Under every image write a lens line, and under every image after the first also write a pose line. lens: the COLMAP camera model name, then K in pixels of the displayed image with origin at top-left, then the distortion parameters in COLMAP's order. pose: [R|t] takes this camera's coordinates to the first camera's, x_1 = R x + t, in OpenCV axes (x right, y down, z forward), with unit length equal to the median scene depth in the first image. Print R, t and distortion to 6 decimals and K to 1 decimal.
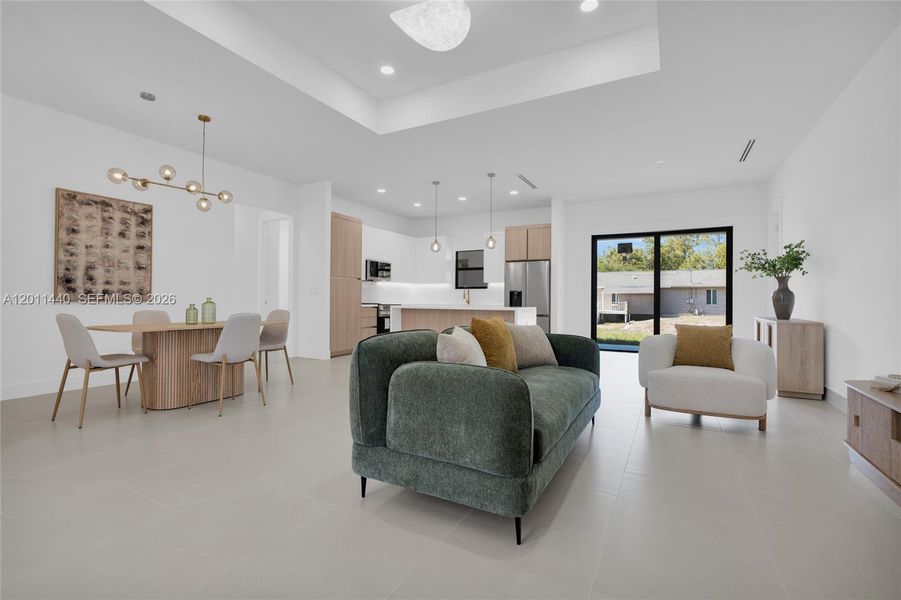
lens RADIAL K [[412.2, 0, 450.5], [0, 412.2, 300.0], [0, 0, 1]] dist [-0.001046, 0.000026]
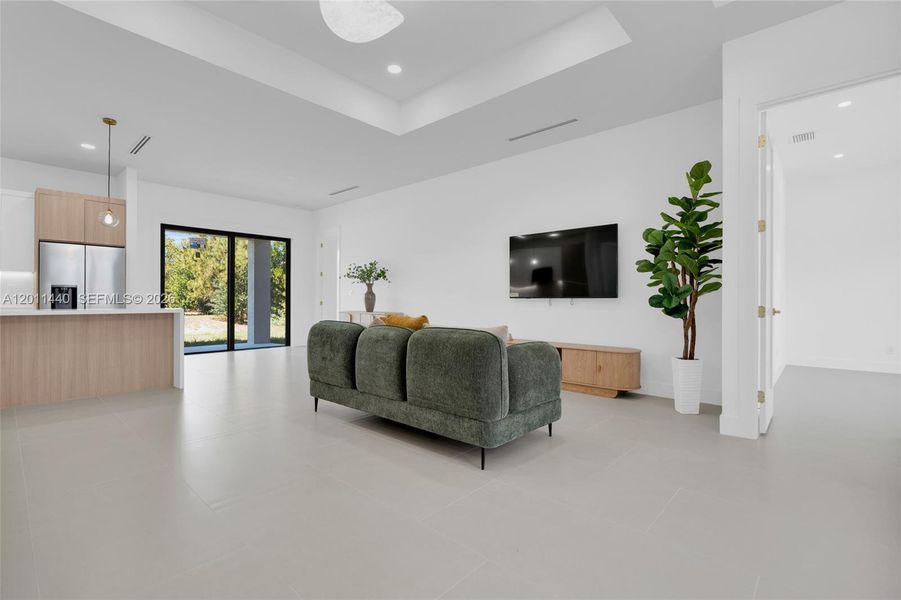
lens RADIAL K [[412.2, 0, 450.5], [0, 412.2, 300.0], [0, 0, 1]] dist [-0.001046, 0.000026]
pose [[0.247512, -0.007882, 0.968853, -0.562927], [-0.001076, 0.999964, 0.008410, -0.008903], [-0.968884, -0.003124, 0.247495, 0.330303]]
